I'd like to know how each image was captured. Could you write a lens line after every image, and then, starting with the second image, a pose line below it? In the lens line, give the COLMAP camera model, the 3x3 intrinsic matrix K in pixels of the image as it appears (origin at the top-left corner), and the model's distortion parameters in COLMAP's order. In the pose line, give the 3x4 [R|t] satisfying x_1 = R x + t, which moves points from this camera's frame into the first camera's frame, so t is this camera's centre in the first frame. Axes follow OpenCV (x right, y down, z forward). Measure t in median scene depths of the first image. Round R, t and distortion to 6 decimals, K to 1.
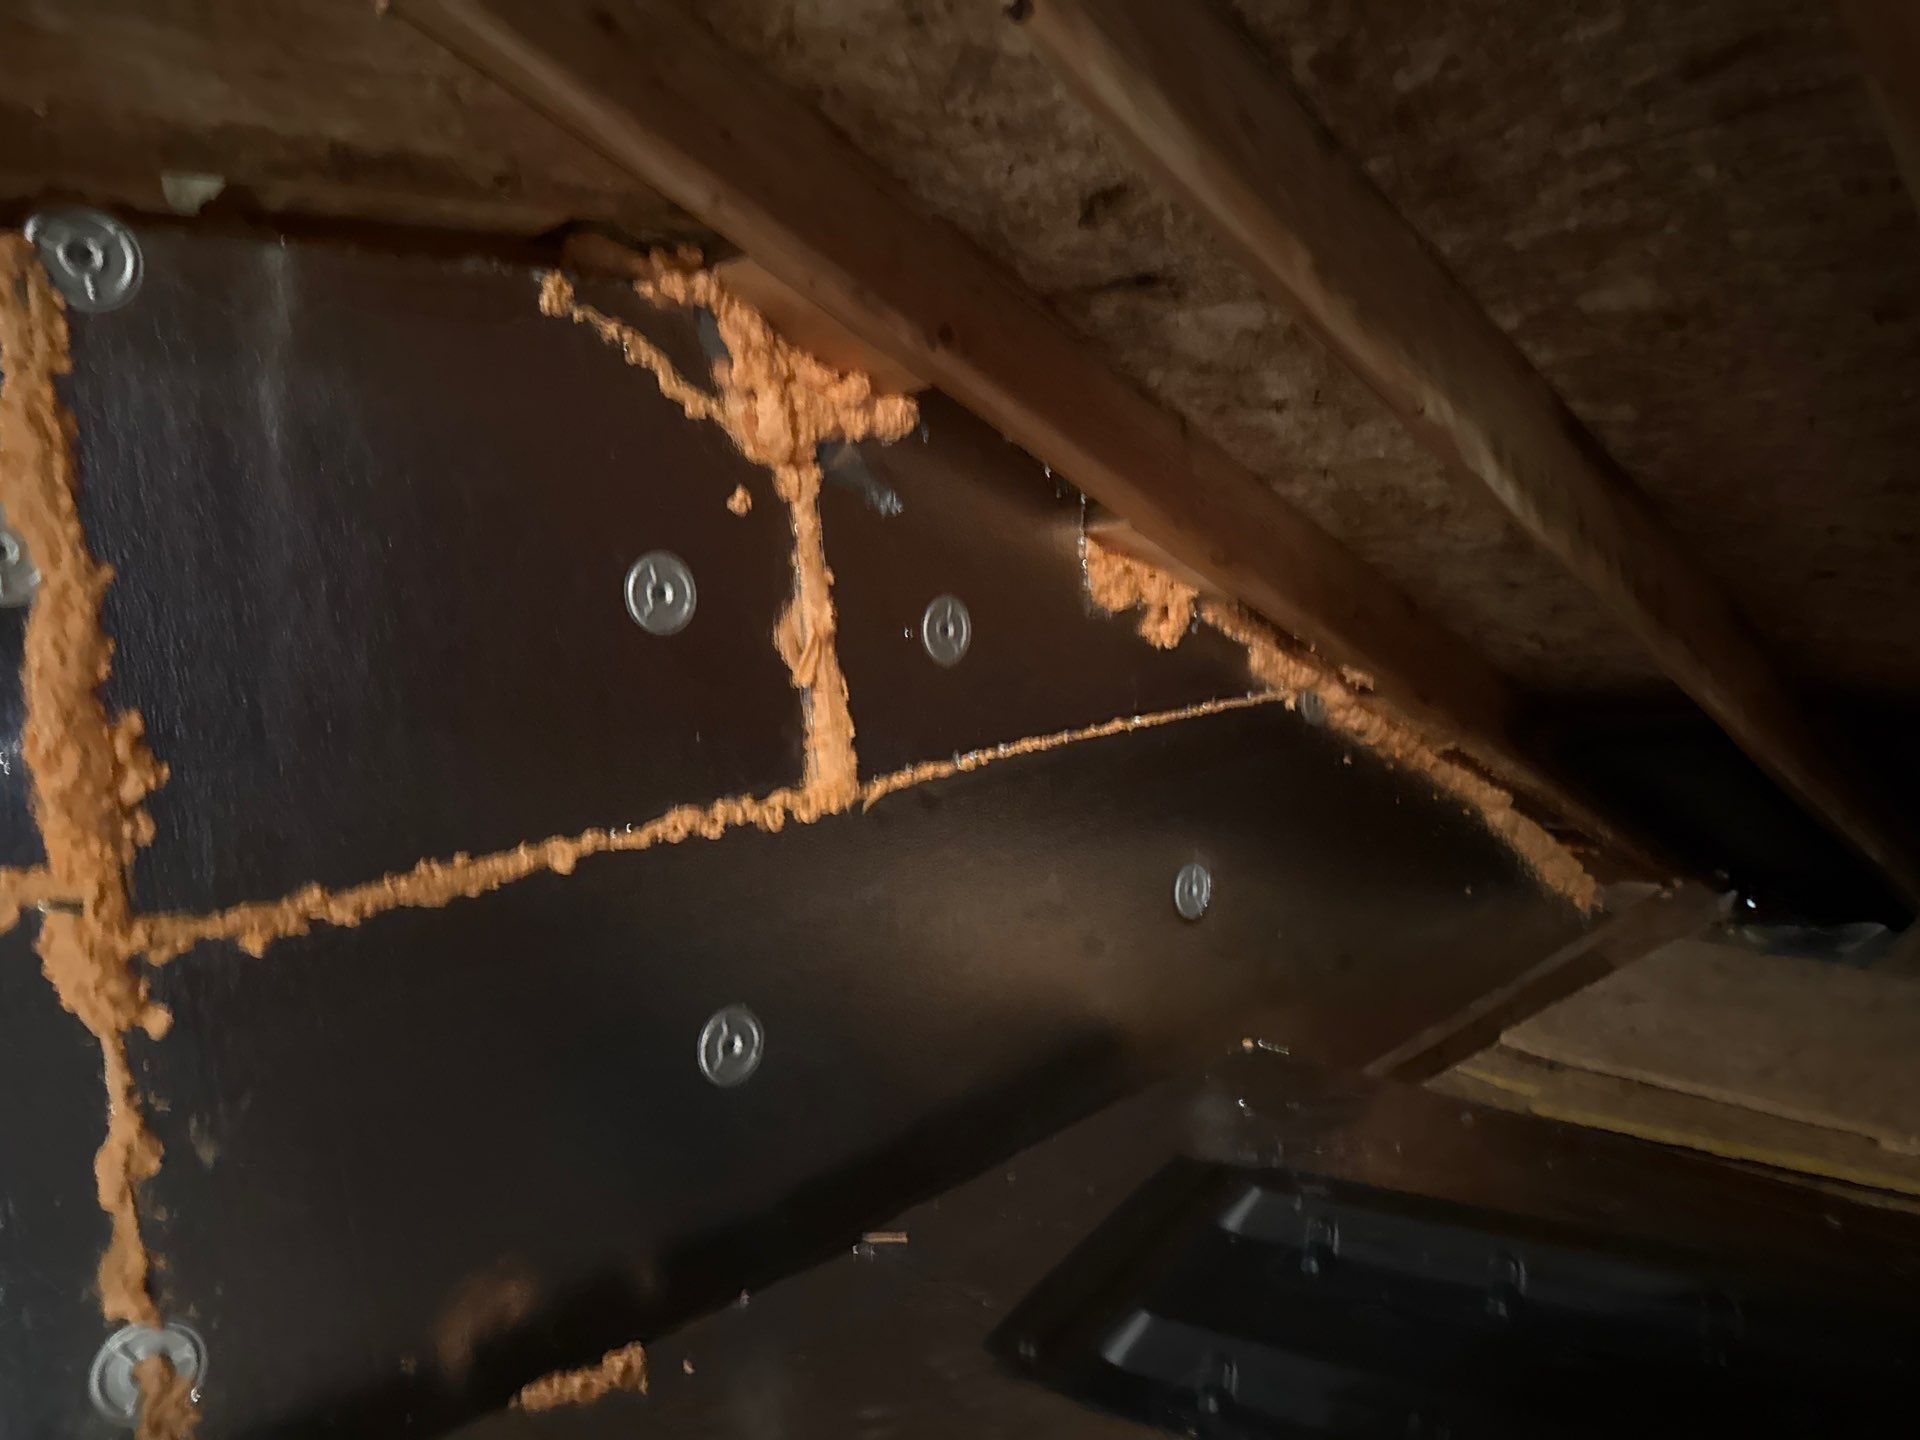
lens RADIAL K [[1220.0, 0, 960.0], [0, 1220.0, 720.0], [0, 0, 1]] dist [0.002963, -0.000145]
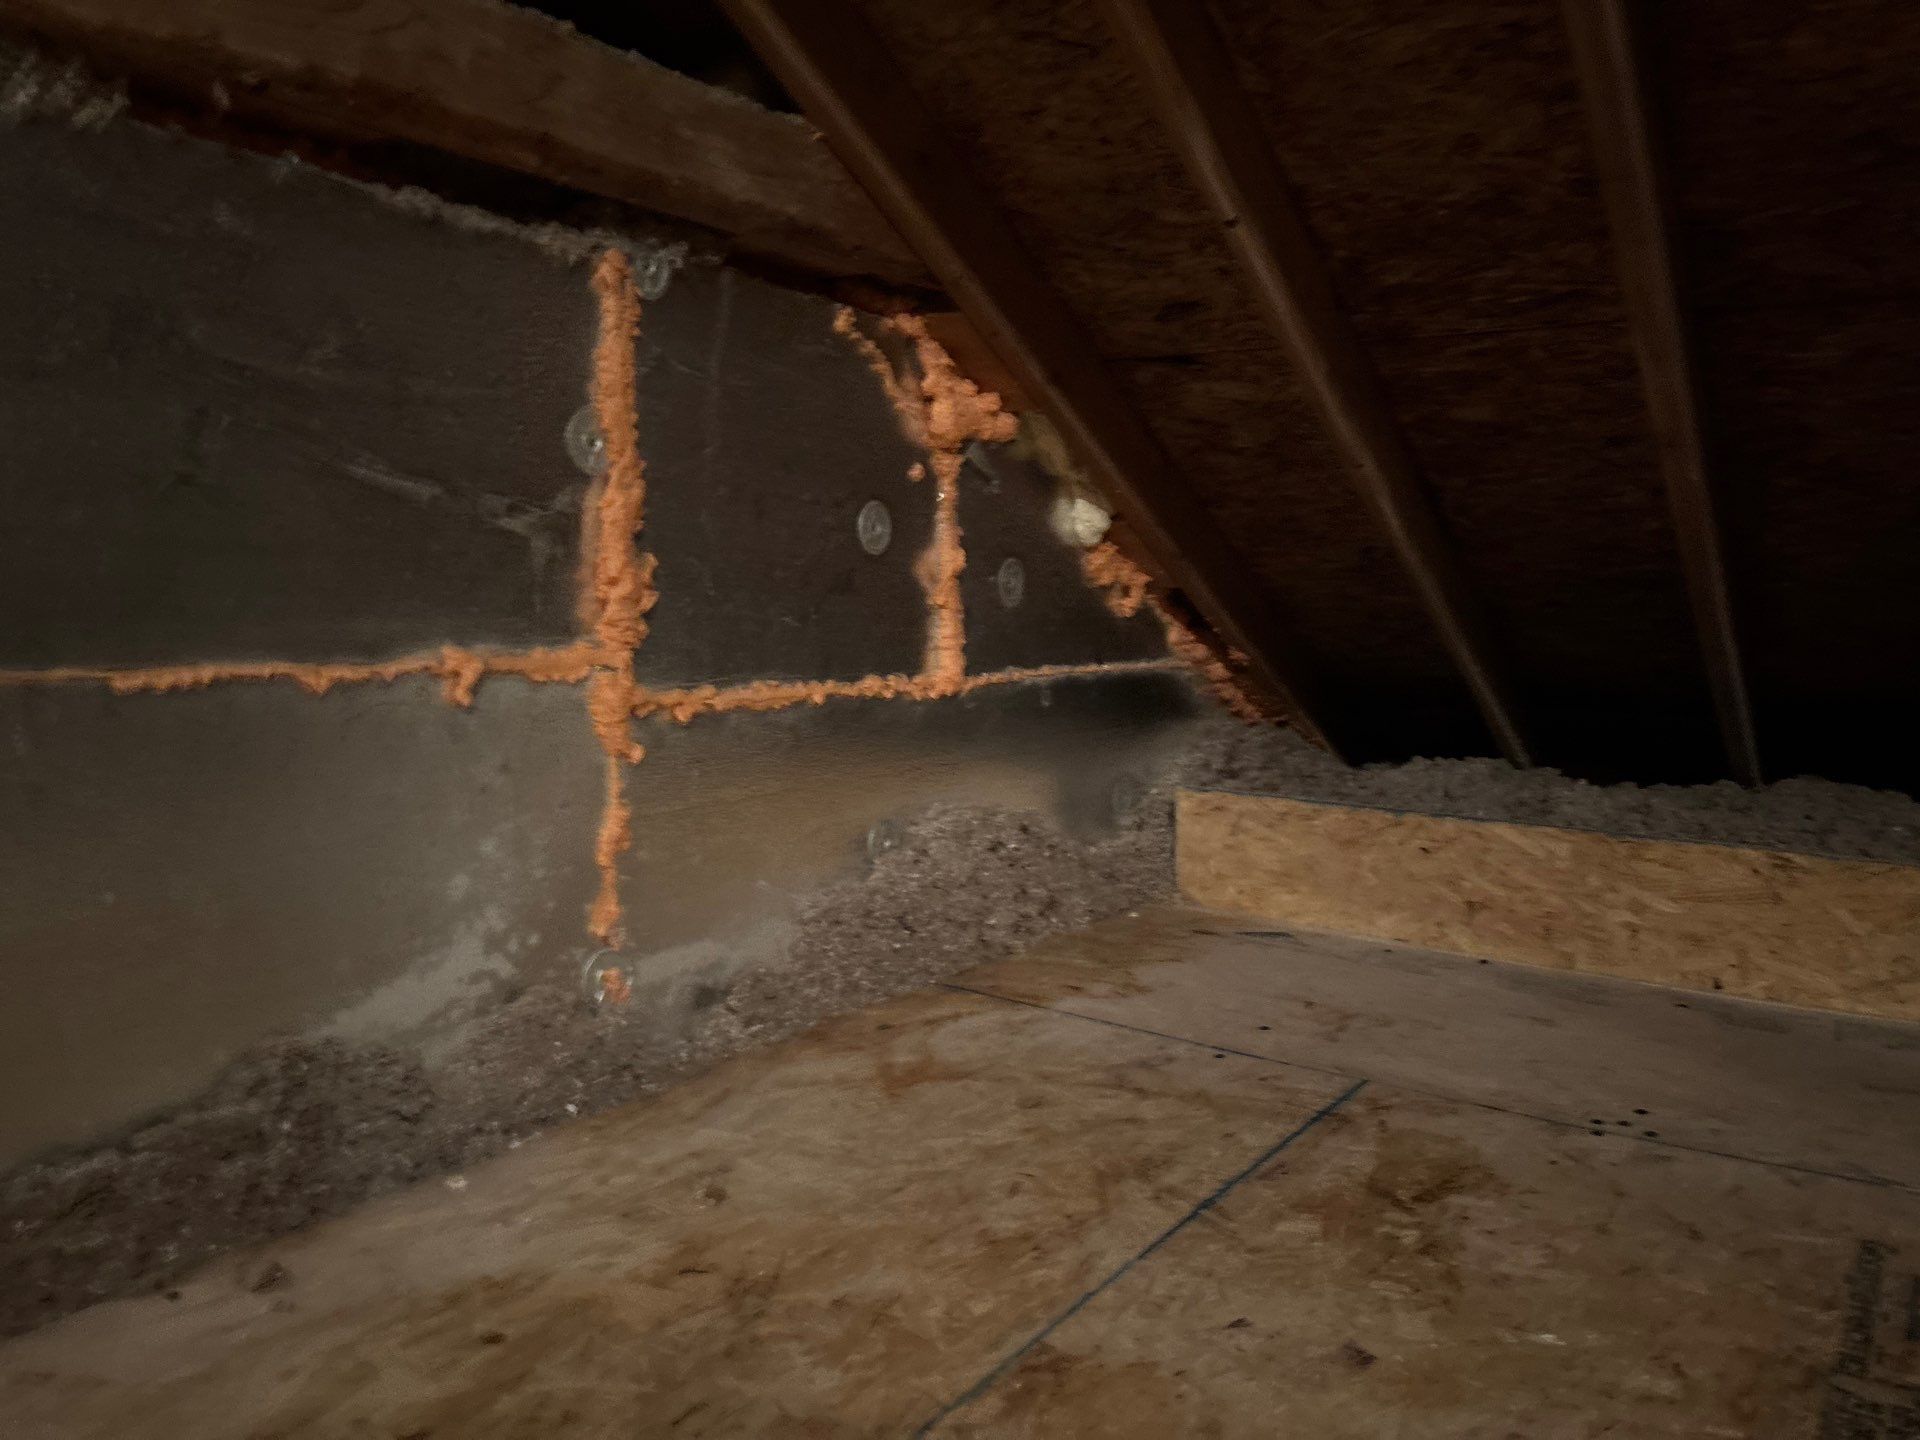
lens RADIAL K [[1220.0, 0, 960.0], [0, 1220.0, 720.0], [0, 0, 1]] dist [0.002963, -0.000145]
pose [[0.975912, 0.077357, 0.203991, -0.398215], [-0.073361, 0.996937, -0.027094, 0.149477], [-0.205462, 0.011476, 0.978598, -0.426854]]
